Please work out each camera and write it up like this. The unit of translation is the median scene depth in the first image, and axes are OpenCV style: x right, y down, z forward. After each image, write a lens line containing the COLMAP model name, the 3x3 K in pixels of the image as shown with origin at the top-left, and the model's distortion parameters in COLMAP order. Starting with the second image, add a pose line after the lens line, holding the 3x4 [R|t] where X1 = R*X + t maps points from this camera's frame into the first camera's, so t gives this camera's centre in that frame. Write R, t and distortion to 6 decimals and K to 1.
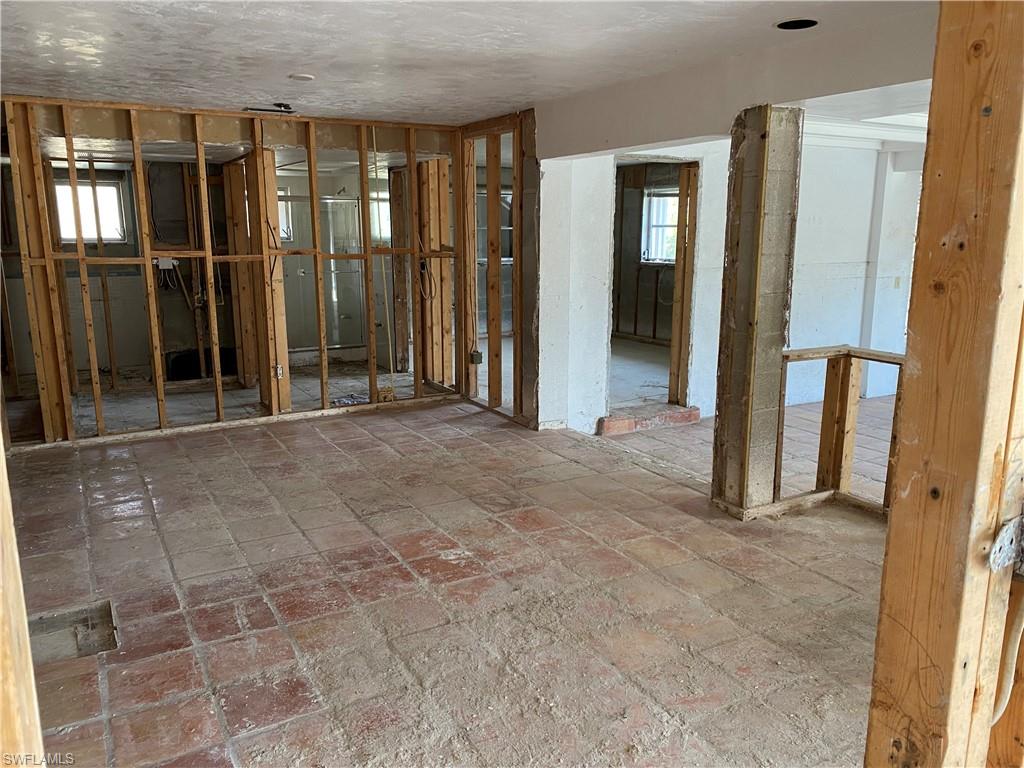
lens RADIAL K [[778.8, 0, 511.8], [0, 778.8, 382.5], [0, 0, 1]] dist [0.052945, -0.070788]
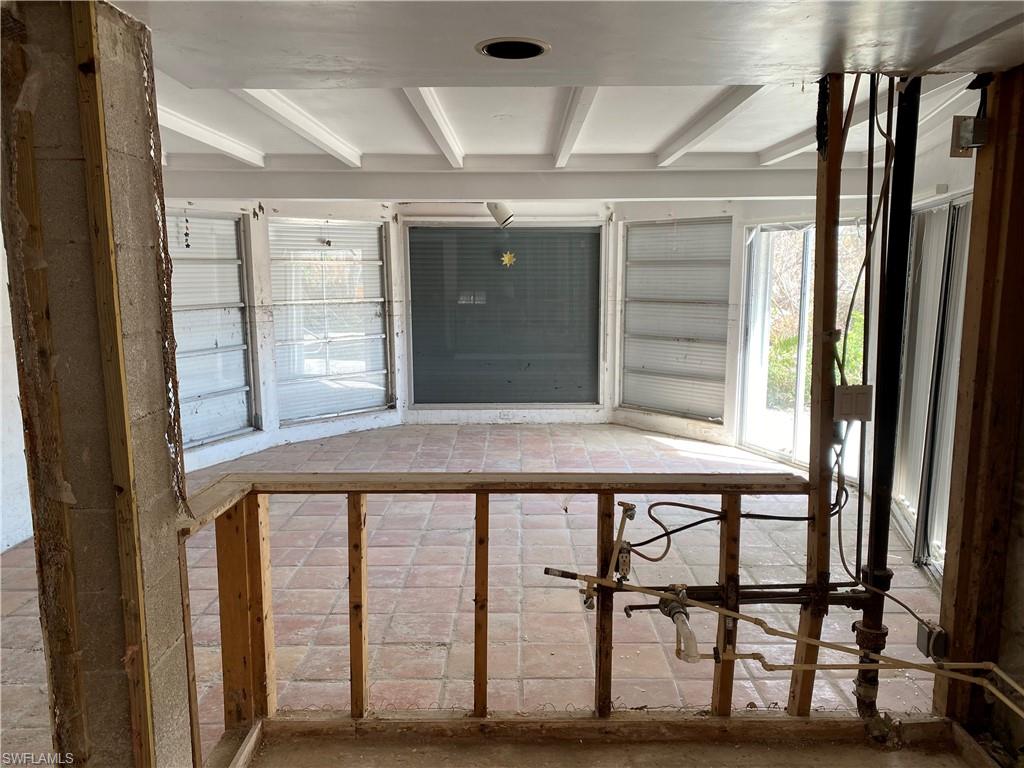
lens RADIAL K [[778.8, 0, 512.9], [0, 778.8, 391.9], [0, 0, 1]] dist [0.052945, -0.070788]
pose [[0.490828, -0.136307, 0.860528, 0.036498], [0.171160, 0.983525, 0.058163, -0.116951], [-0.854279, 0.118740, 0.506072, 0.572512]]
